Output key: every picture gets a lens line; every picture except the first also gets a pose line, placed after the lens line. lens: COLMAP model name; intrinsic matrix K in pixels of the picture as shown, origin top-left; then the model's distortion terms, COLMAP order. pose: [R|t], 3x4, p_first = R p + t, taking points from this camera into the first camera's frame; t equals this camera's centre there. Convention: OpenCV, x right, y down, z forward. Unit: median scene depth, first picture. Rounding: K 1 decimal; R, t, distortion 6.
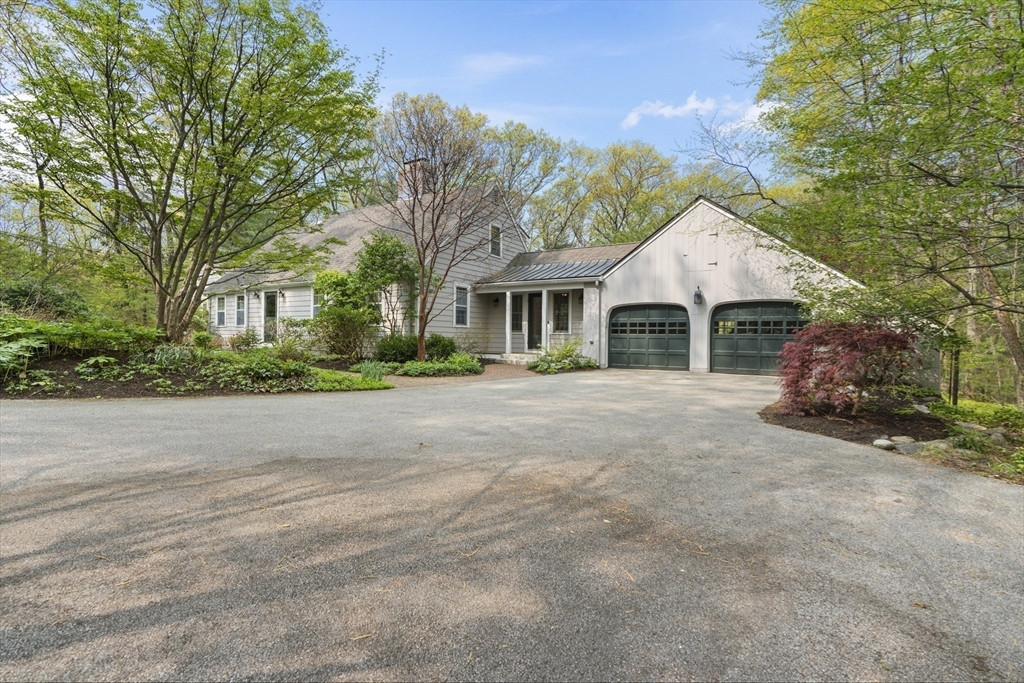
lens RADIAL K [[463.3, 0, 508.0], [0, 463.3, 337.2], [0, 0, 1]] dist [-0.004890, 0.002423]
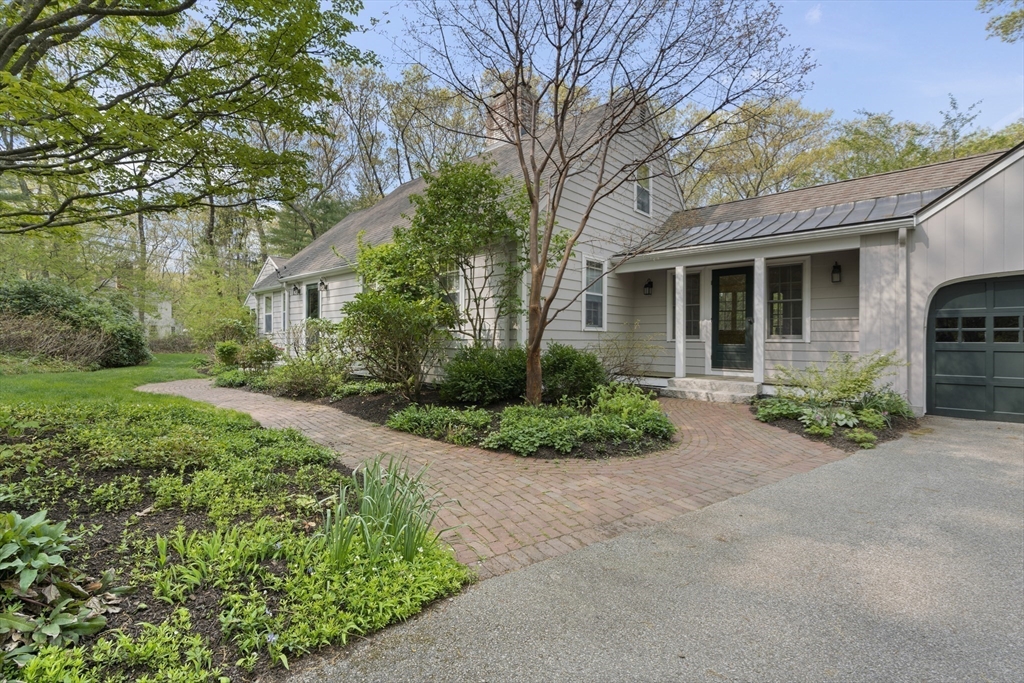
lens RADIAL K [[463.3, 0, 513.2], [0, 463.3, 341.0], [0, 0, 1]] dist [-0.004890, 0.002423]
pose [[0.983799, -0.006771, -0.179148, -0.109520], [0.006923, 0.999976, 0.000224, -0.011252], [0.179142, -0.001461, 0.983822, 0.469715]]
